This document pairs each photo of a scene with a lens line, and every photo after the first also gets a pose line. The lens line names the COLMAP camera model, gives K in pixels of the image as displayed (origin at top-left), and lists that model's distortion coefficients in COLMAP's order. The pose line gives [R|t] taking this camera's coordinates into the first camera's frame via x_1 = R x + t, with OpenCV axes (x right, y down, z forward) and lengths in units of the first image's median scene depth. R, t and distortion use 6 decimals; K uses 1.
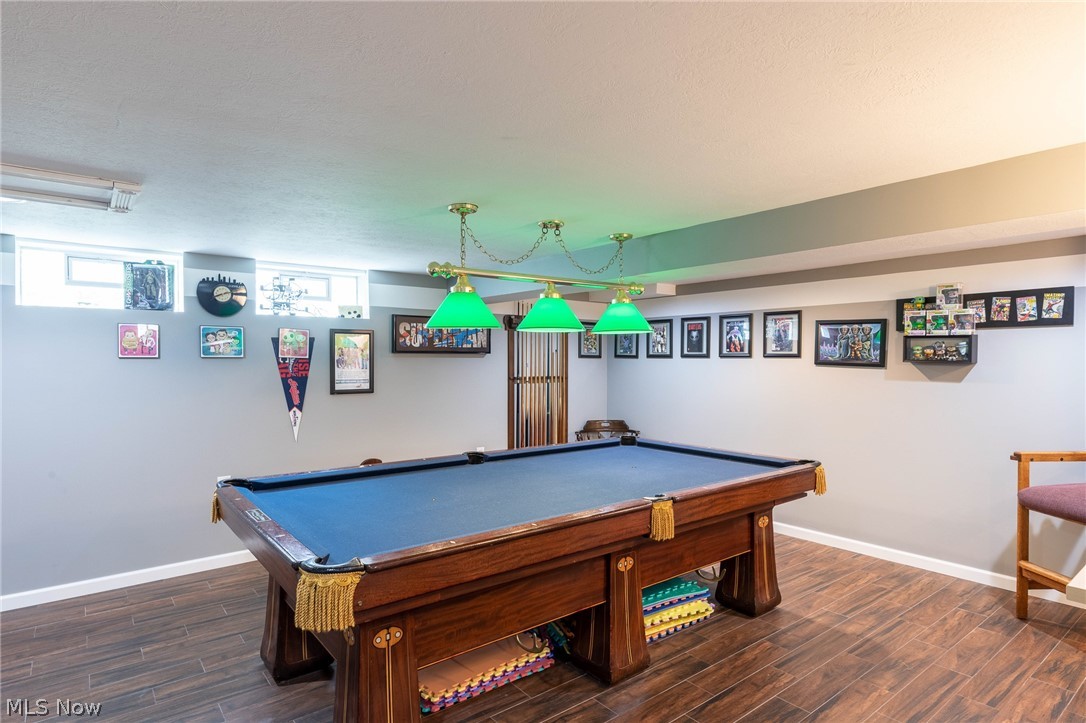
lens RADIAL K [[594.0, 0, 541.6], [0, 594.0, 362.3], [0, 0, 1]] dist [-0.003618, -0.000657]
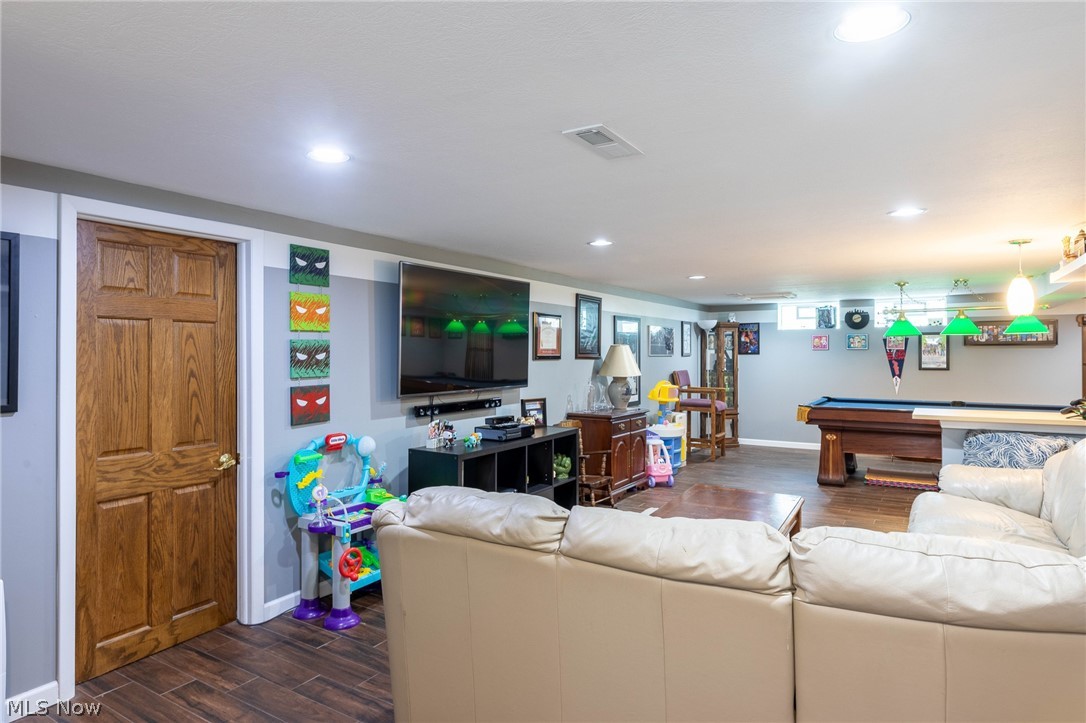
lens RADIAL K [[649.5, 0, 535.3], [0, 649.5, 355.8], [0, 0, 1]] dist [0.004687, 0.000313]
pose [[0.338990, 0.001785, -0.940788, 1.113389], [-0.000978, 0.999998, 0.001545, 0.010750], [0.940790, 0.000396, 0.338991, -0.749903]]
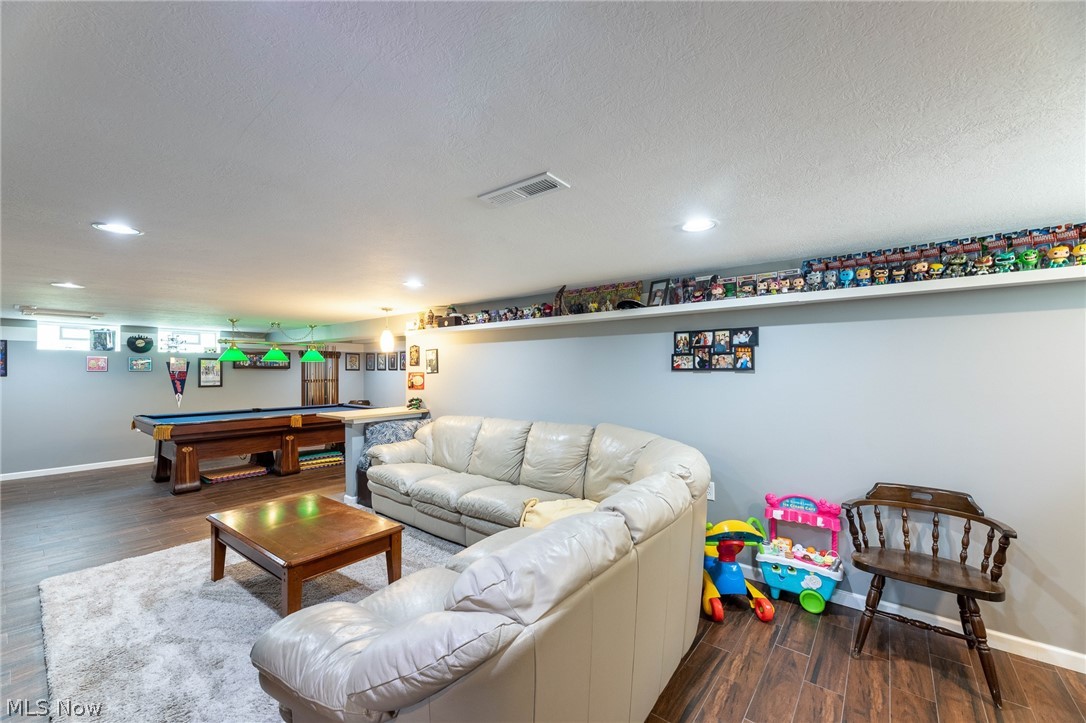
lens RADIAL K [[438.6, 0, 537.5], [0, 438.6, 366.7], [0, 0, 1]] dist [0.001437, -0.000567]
pose [[0.976408, -0.001905, 0.215923, 0.549505], [0.005123, 0.999884, -0.014345, 0.006905], [-0.215871, 0.015113, 0.976305, -0.911327]]
